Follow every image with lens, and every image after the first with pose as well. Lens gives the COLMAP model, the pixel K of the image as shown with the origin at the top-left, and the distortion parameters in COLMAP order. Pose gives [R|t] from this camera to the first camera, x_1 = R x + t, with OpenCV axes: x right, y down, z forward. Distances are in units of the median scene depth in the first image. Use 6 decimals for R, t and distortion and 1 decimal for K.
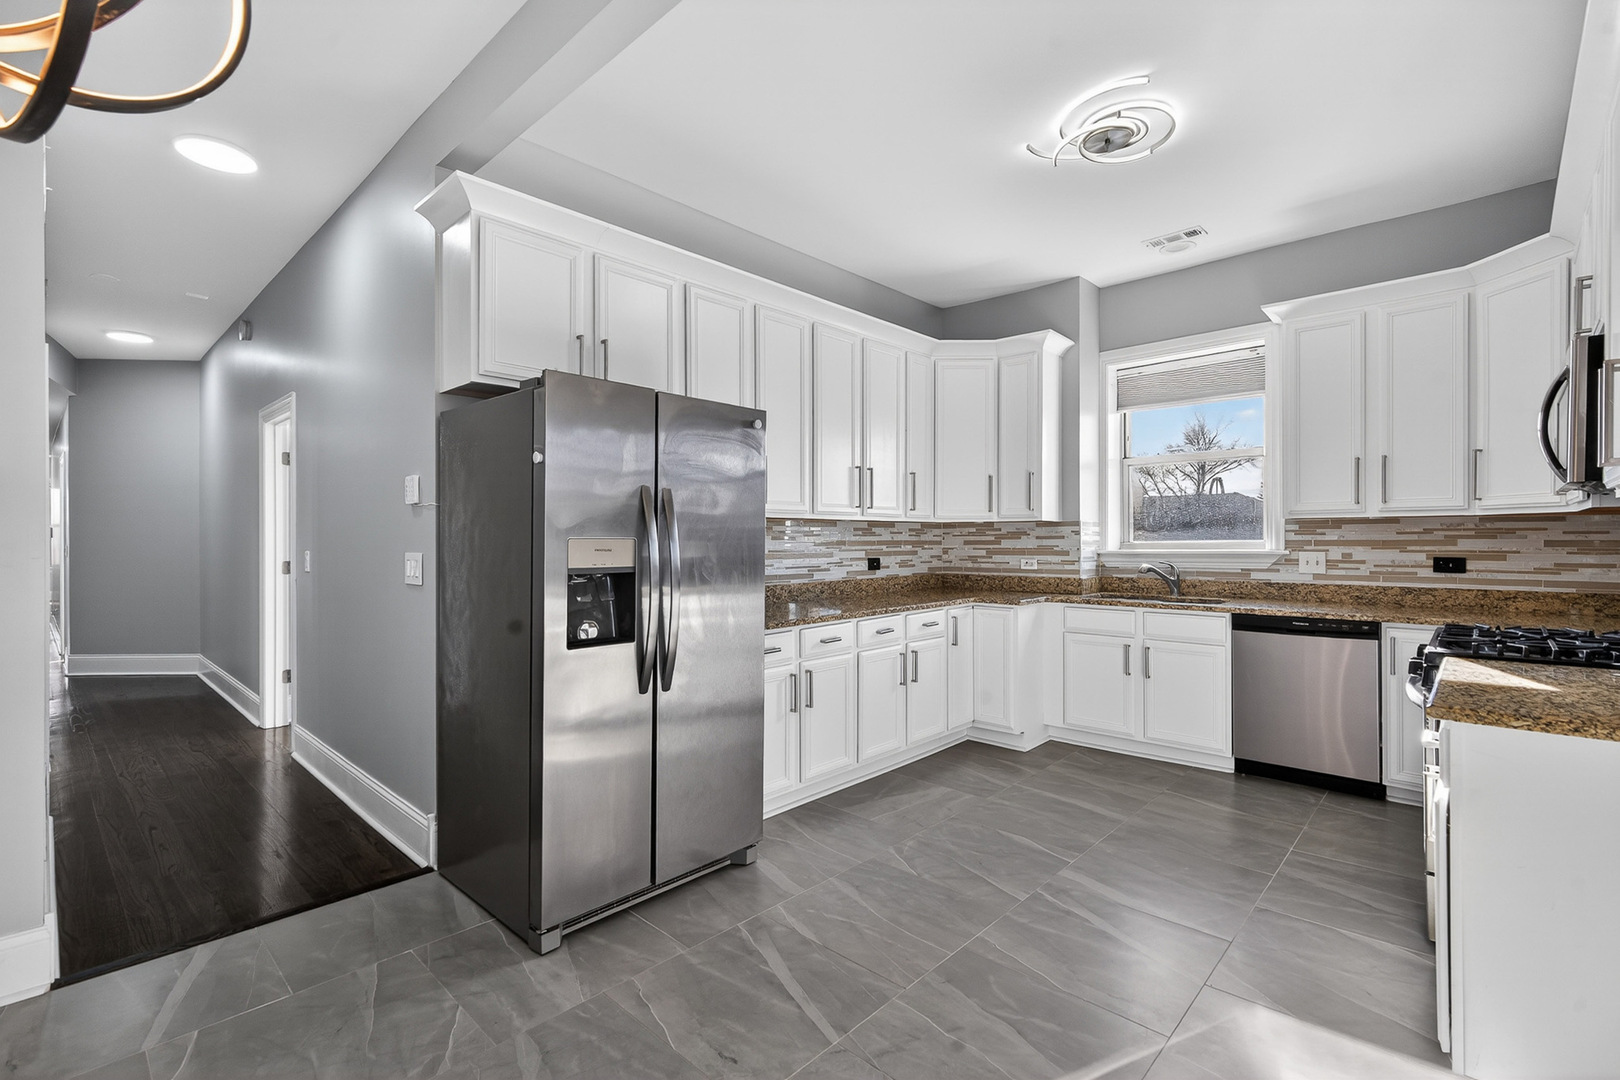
lens RADIAL K [[731.6, 0, 799.8], [0, 731.6, 538.2], [0, 0, 1]] dist [0.003059, -0.001927]
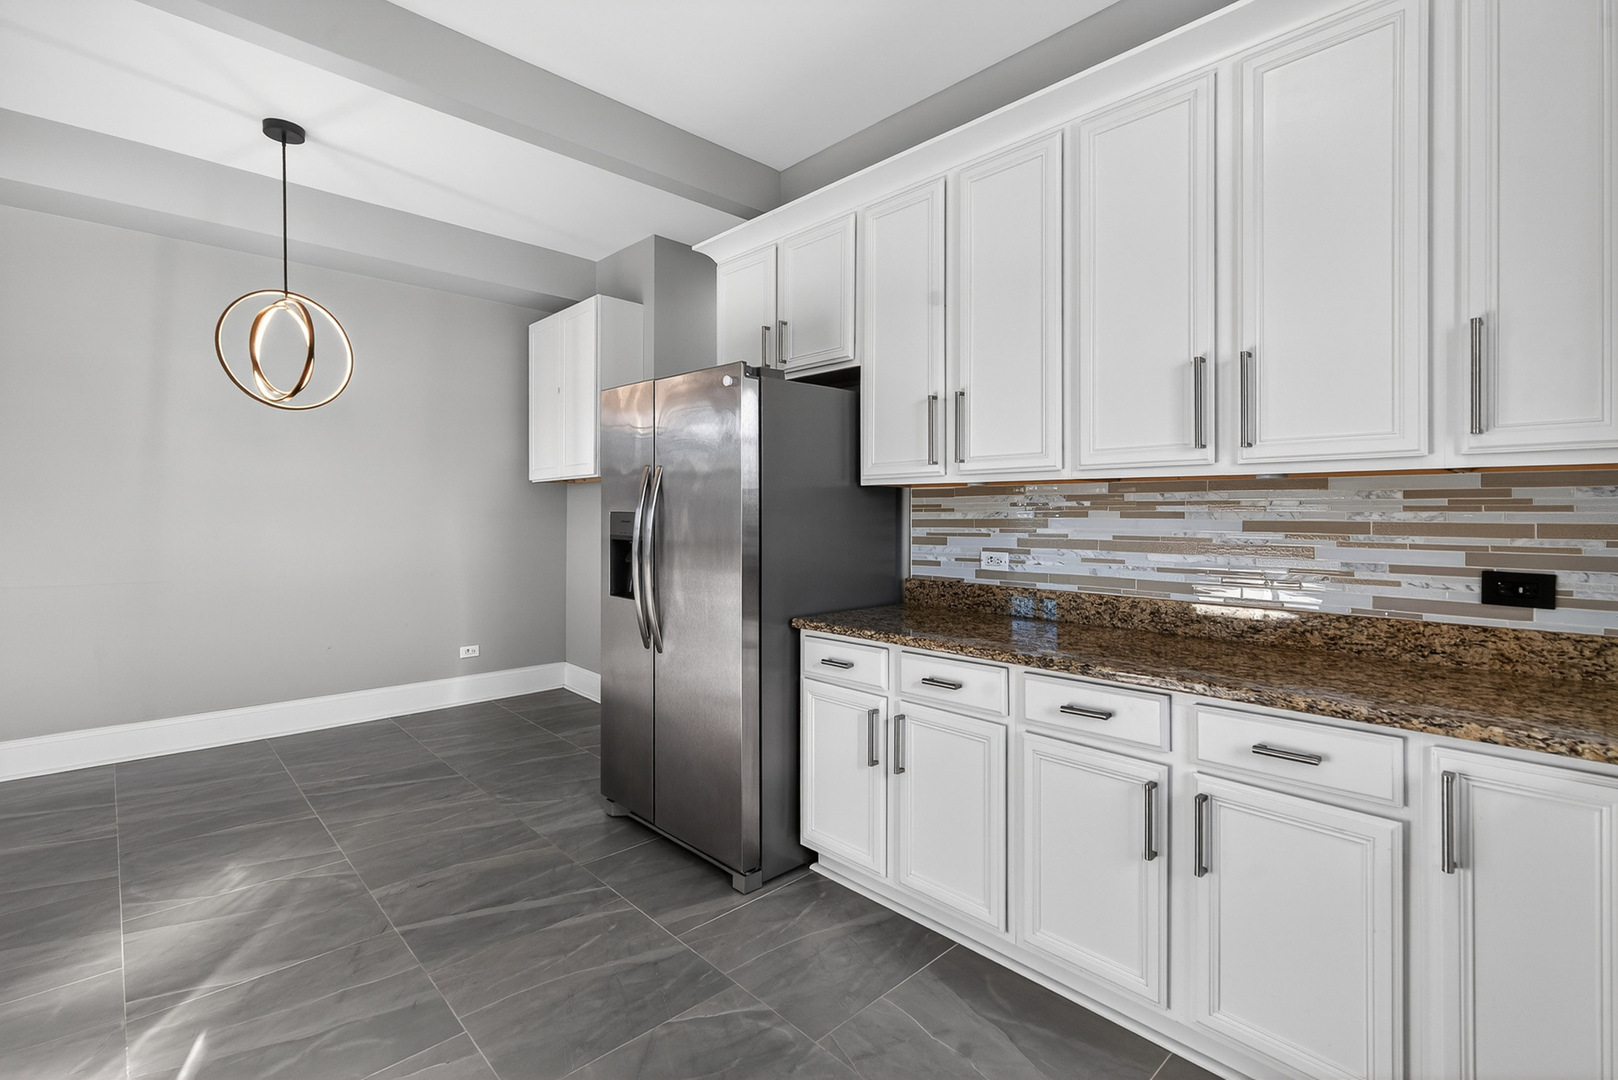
lens RADIAL K [[730.7, 0, 800.5], [0, 730.7, 511.4], [0, 0, 1]] dist [0.003059, -0.001927]
pose [[-0.047455, -0.006096, -0.998855, 0.577625], [-0.005200, 0.999969, -0.005856, 0.001627], [0.998860, 0.004917, -0.047485, 0.811138]]
